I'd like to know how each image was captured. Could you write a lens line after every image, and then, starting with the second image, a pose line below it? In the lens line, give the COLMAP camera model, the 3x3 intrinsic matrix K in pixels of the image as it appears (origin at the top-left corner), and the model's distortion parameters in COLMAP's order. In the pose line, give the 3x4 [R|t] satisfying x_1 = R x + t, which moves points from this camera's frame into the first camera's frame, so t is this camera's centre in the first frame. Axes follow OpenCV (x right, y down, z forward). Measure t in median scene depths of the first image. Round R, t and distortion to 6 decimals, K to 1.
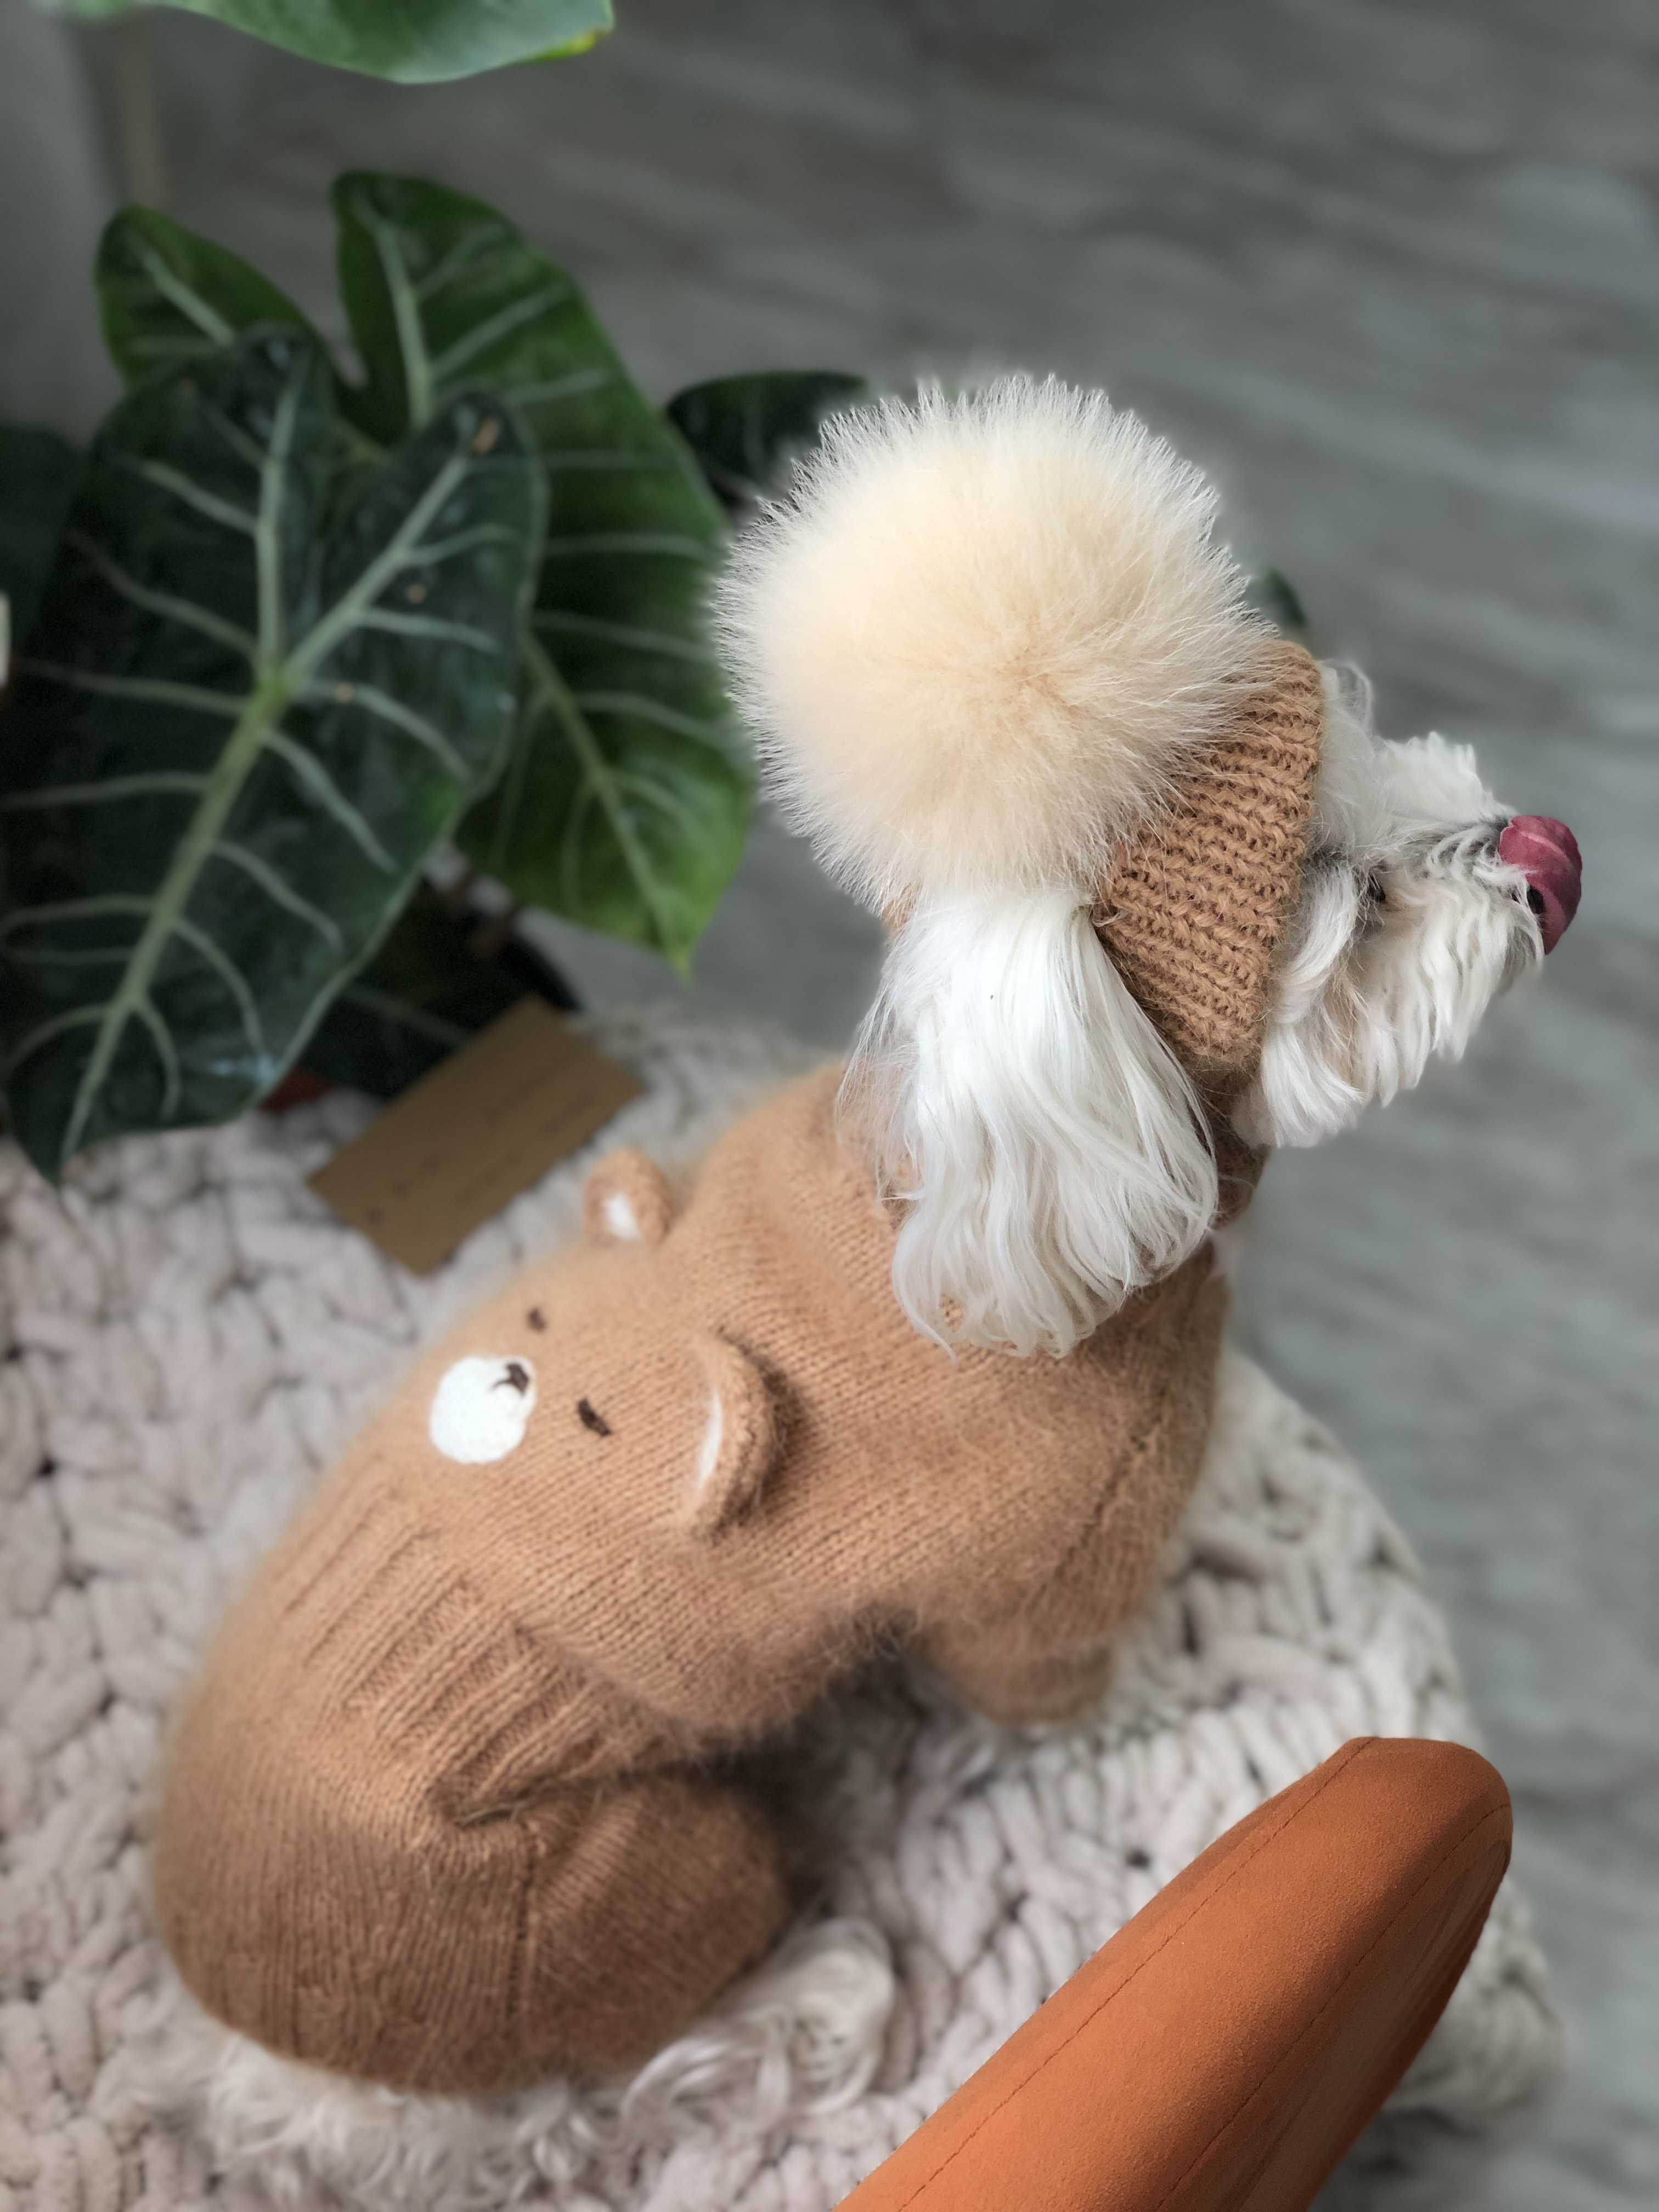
lens RADIAL K [[3334.9, 0, 829.5], [0, 3334.9, 1106.0], [0, 0, 1]] dist [0.019558, -0.133379]
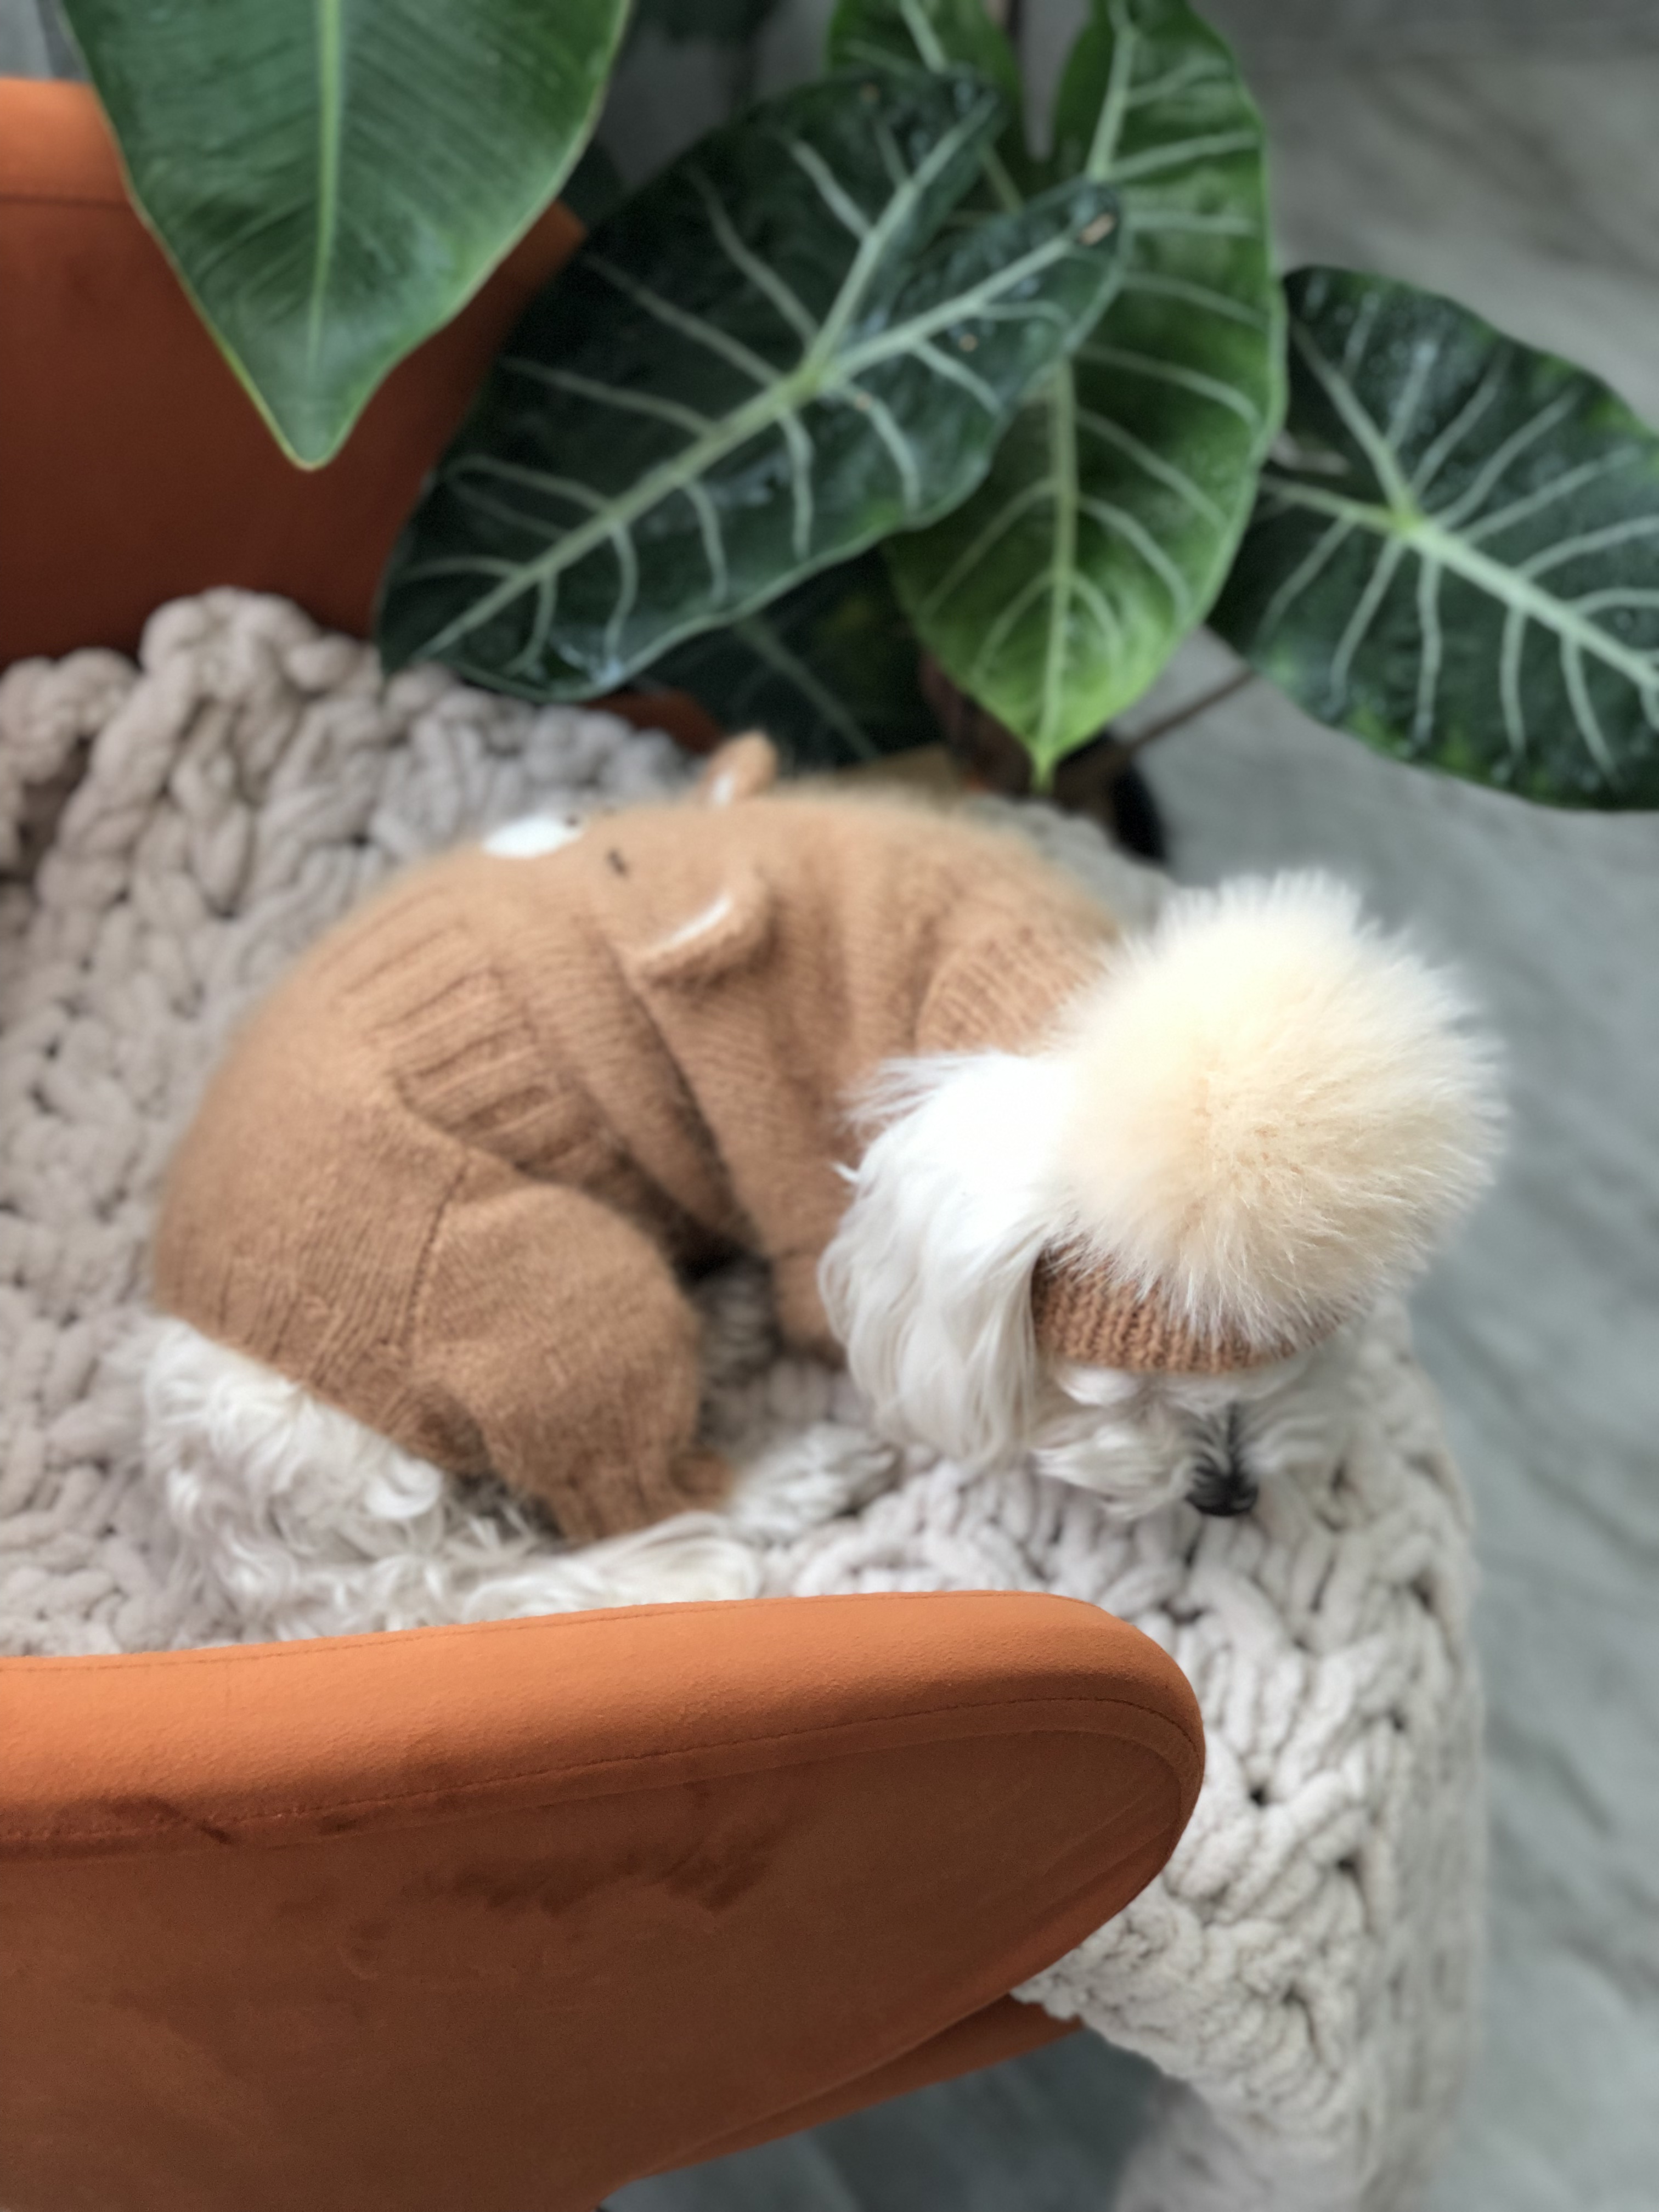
lens RADIAL K [[3334.9, 0, 829.5], [0, 3334.9, 1106.0], [0, 0, 1]] dist [0.019558, -0.133379]
pose [[0.849991, 0.419857, -0.318174, 0.278756], [-0.420495, 0.904566, 0.070314, 0.009612], [0.317331, 0.074024, 0.945421, 0.002864]]
